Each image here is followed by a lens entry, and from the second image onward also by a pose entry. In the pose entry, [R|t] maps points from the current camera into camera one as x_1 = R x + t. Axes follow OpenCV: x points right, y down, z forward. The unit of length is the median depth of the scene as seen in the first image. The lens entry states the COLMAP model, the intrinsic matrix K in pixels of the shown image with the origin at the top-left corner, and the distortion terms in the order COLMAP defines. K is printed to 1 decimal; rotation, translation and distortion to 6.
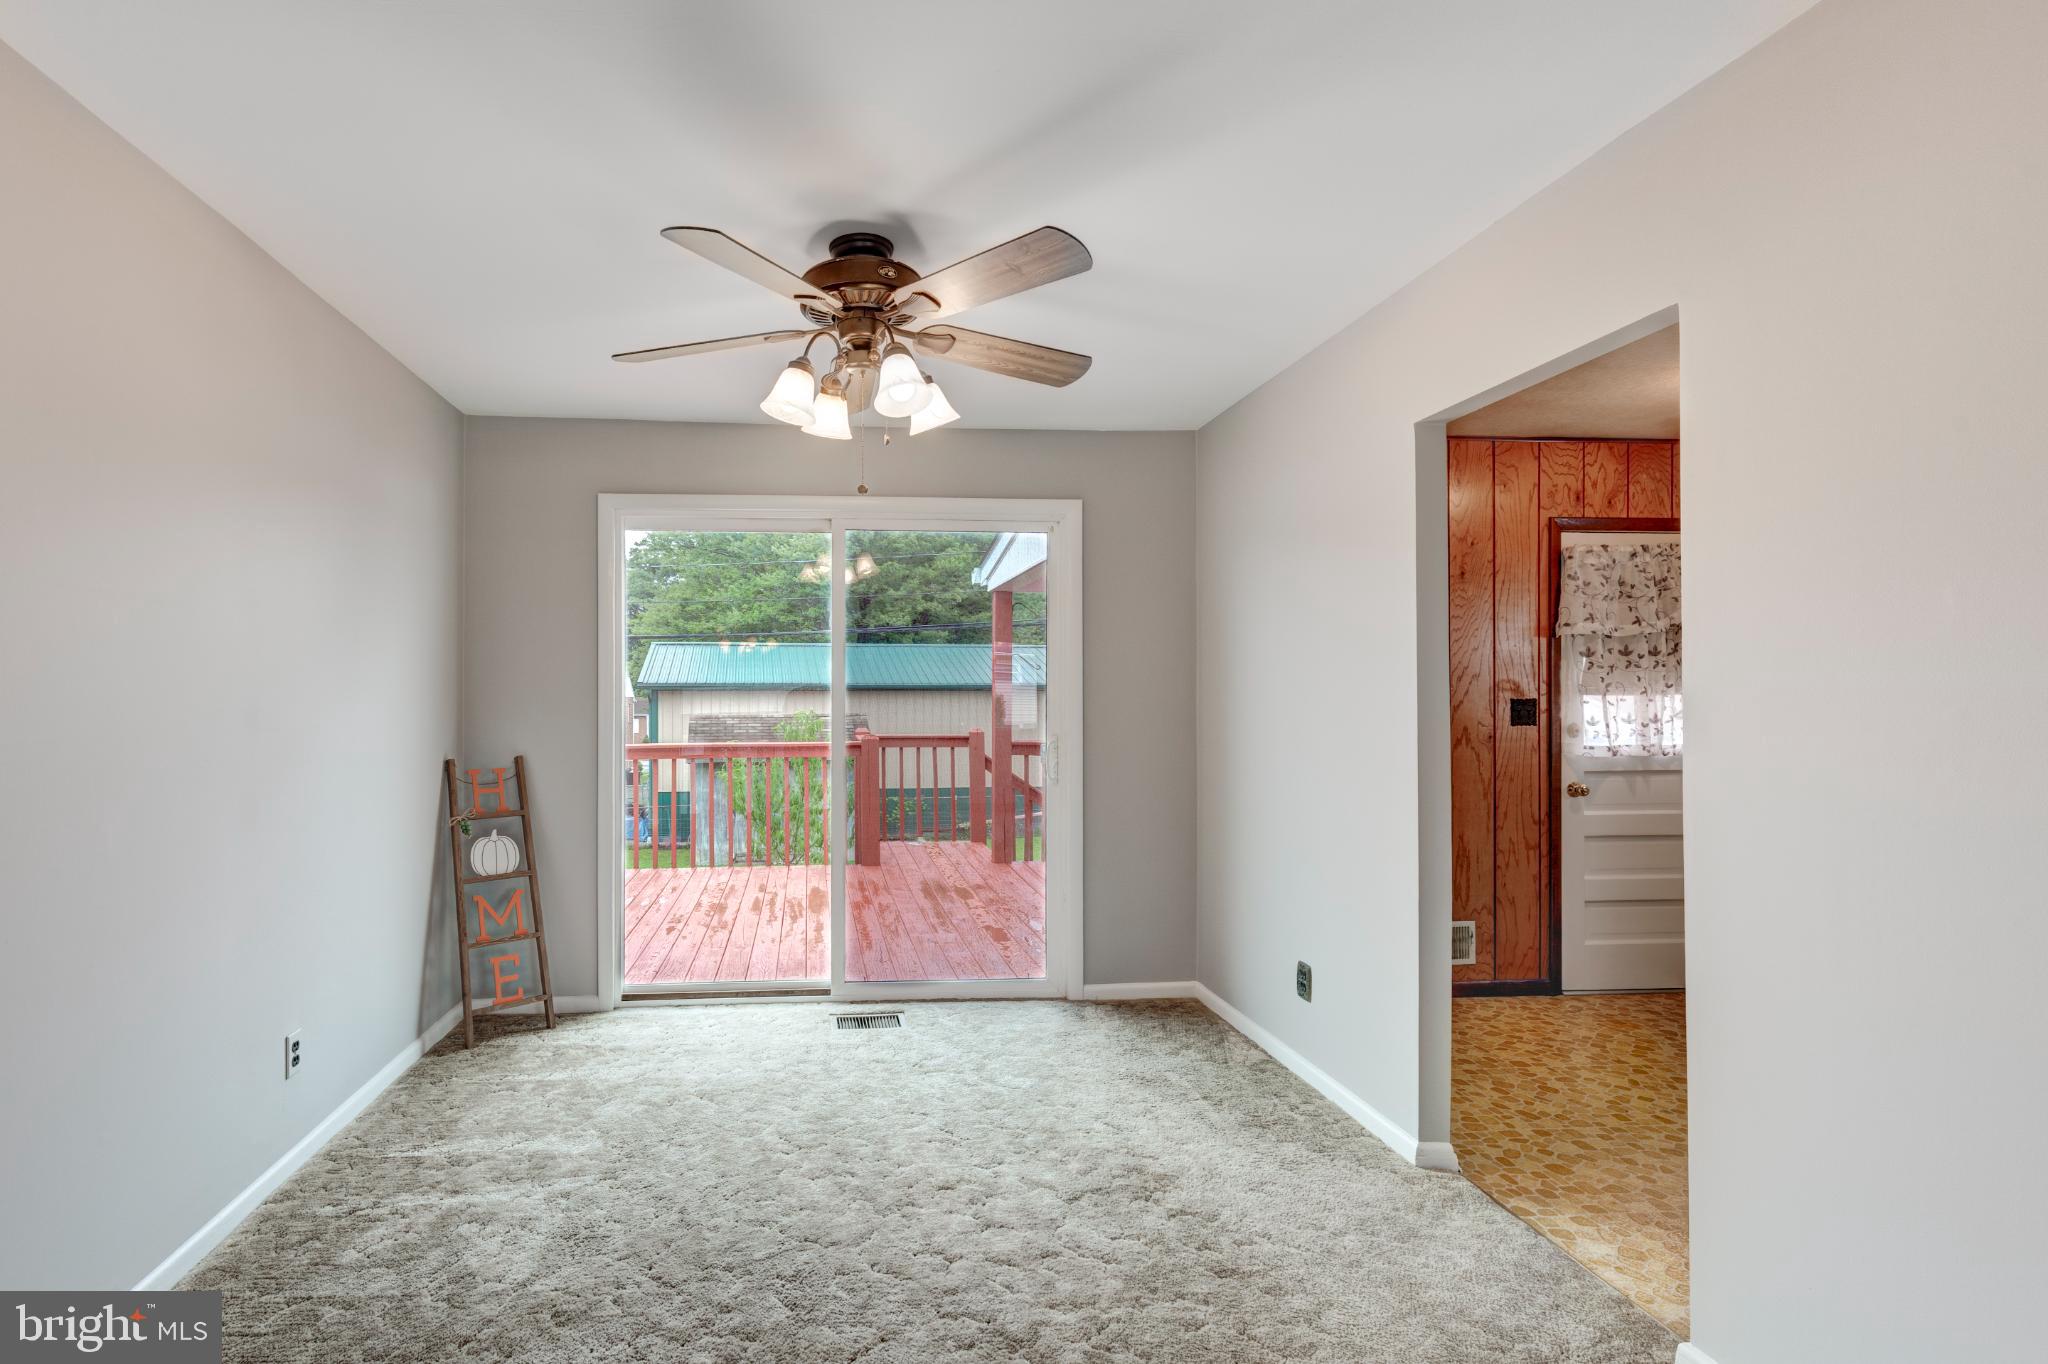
lens RADIAL K [[973.5, 0, 885.5], [0, 973.5, 691.4], [0, 0, 1]] dist [0.003465, 0.000354]
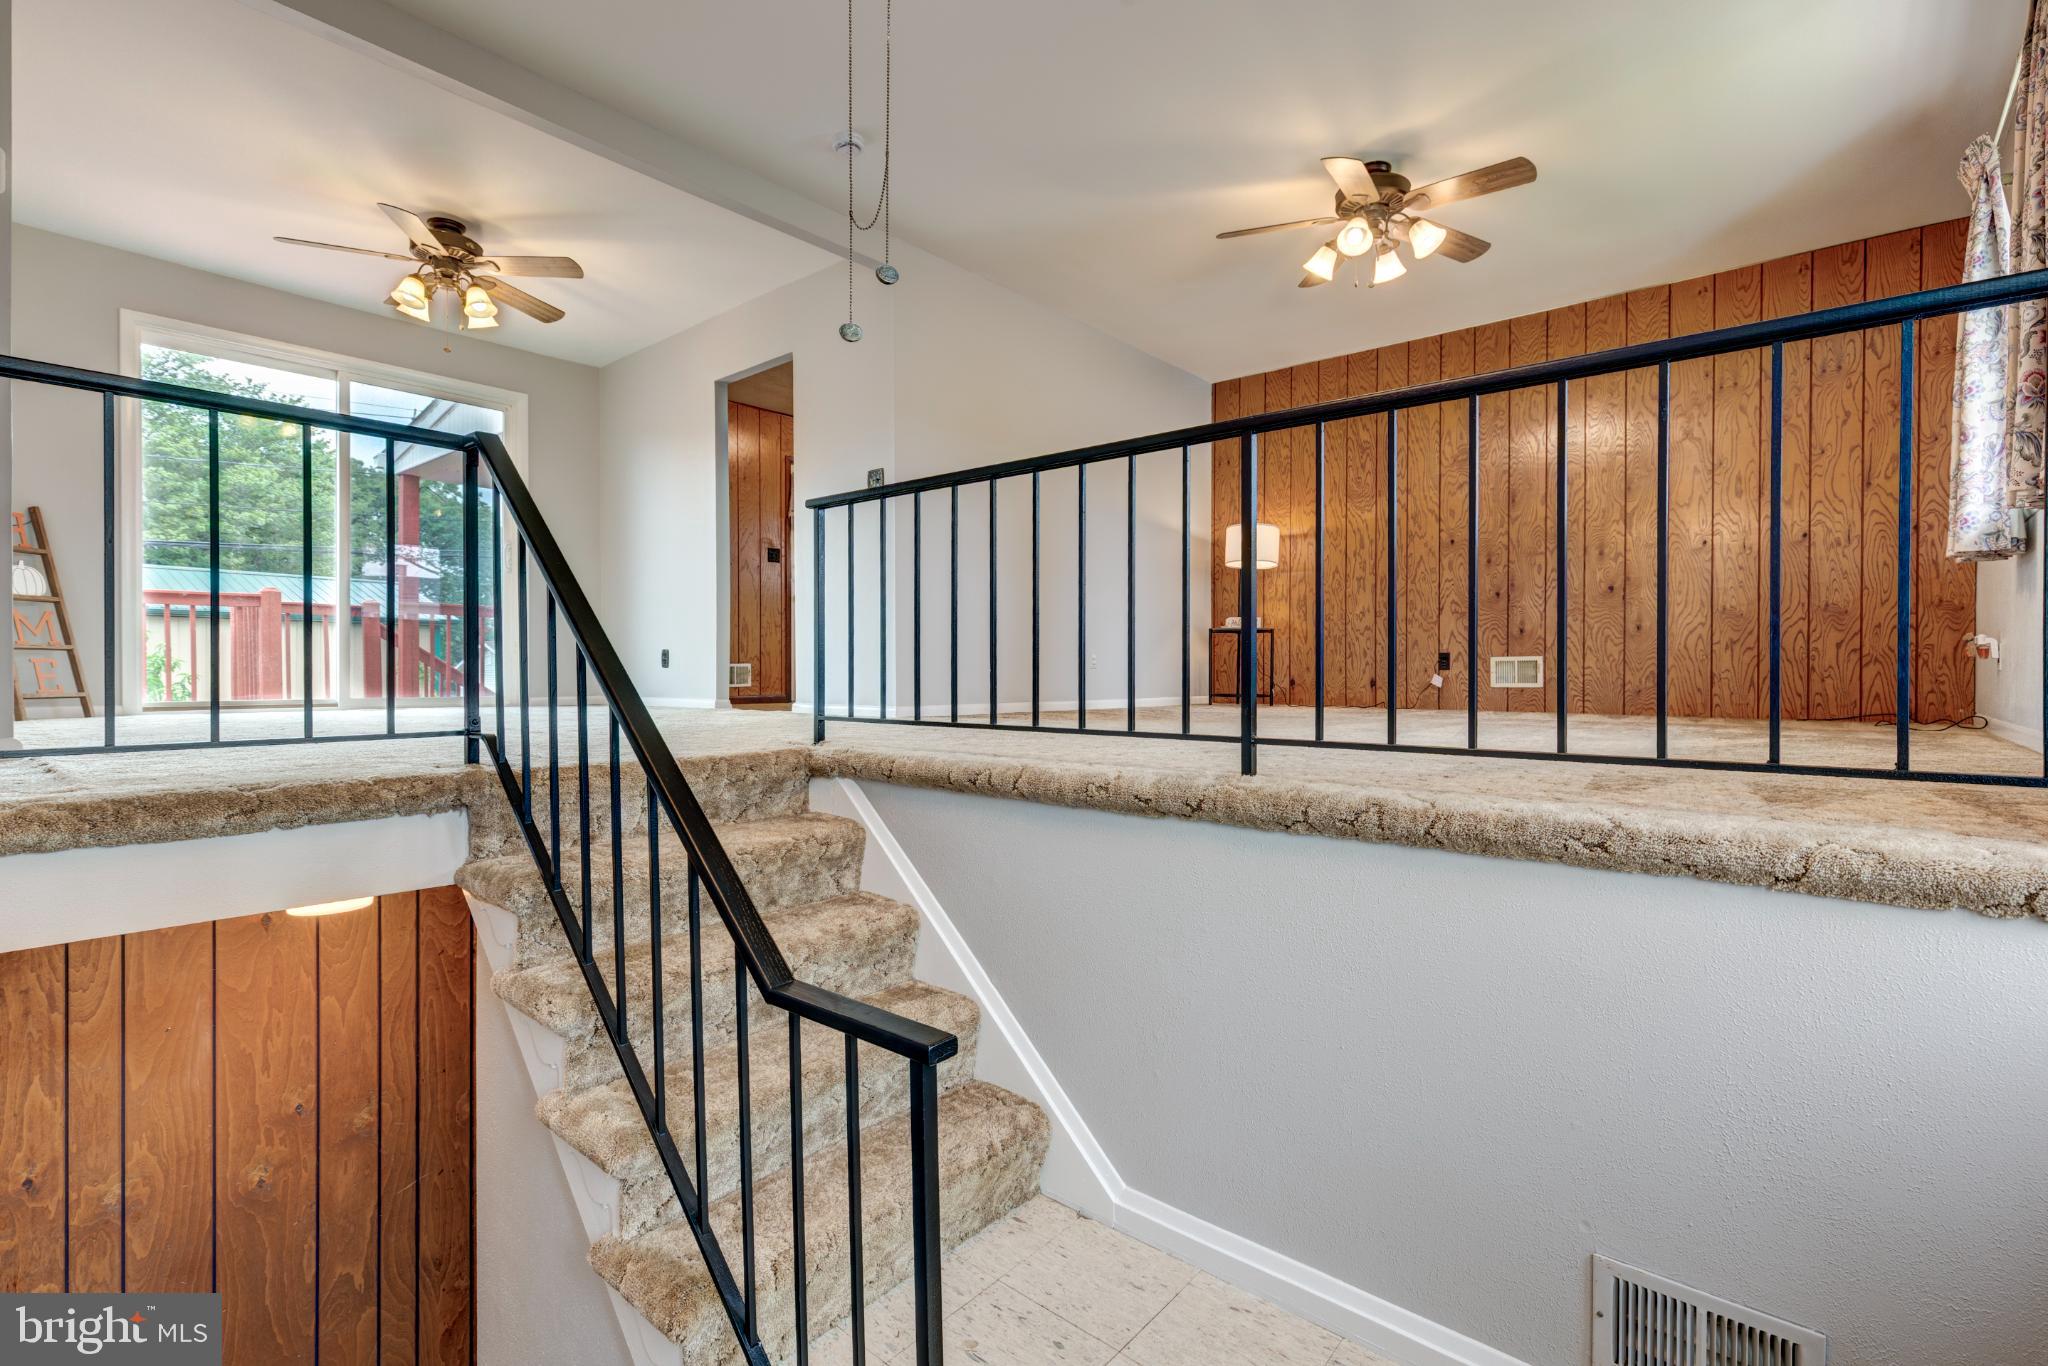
lens RADIAL K [[942.8, 0, 1024.0], [0, 942.8, 683.0], [0, 0, 1]] dist [0.002710, -0.000302]
pose [[0.704817, -0.006967, 0.709355, -0.344828], [-0.005239, 0.999873, 0.015025, 0.262617], [-0.709370, -0.014306, 0.704691, -0.718921]]
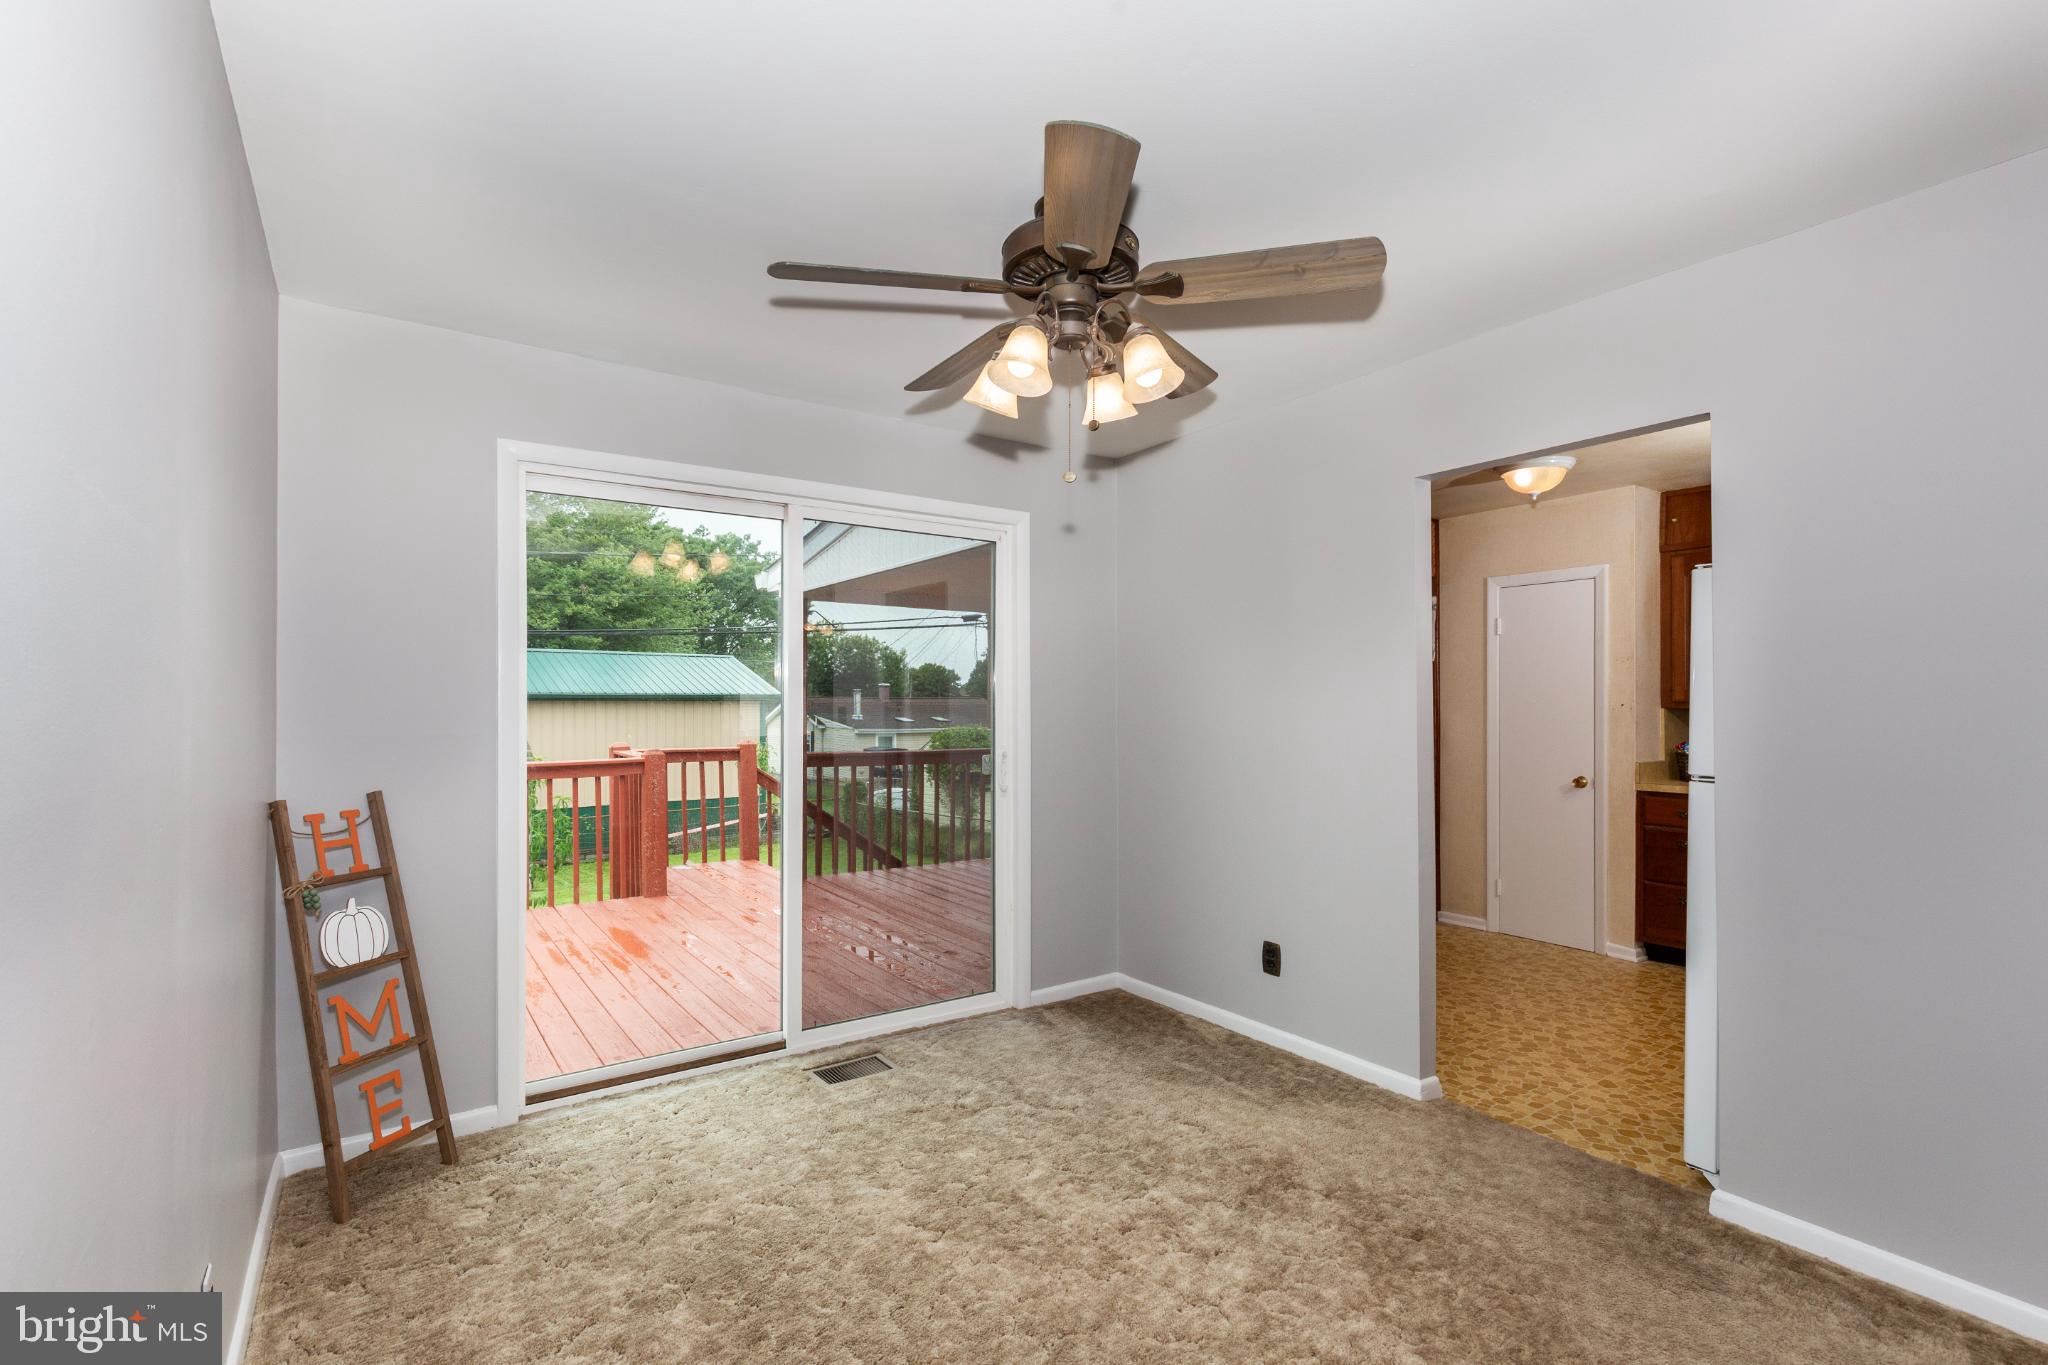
lens RADIAL K [[937.5, 0, 1015.5], [0, 937.5, 699.8], [0, 0, 1]] dist [0.007849, -0.000909]
pose [[0.865727, 0.003091, 0.500507, -0.317125], [-0.001997, 0.999994, -0.002722, 0.000364], [-0.500513, 0.001357, 0.865728, 0.173524]]
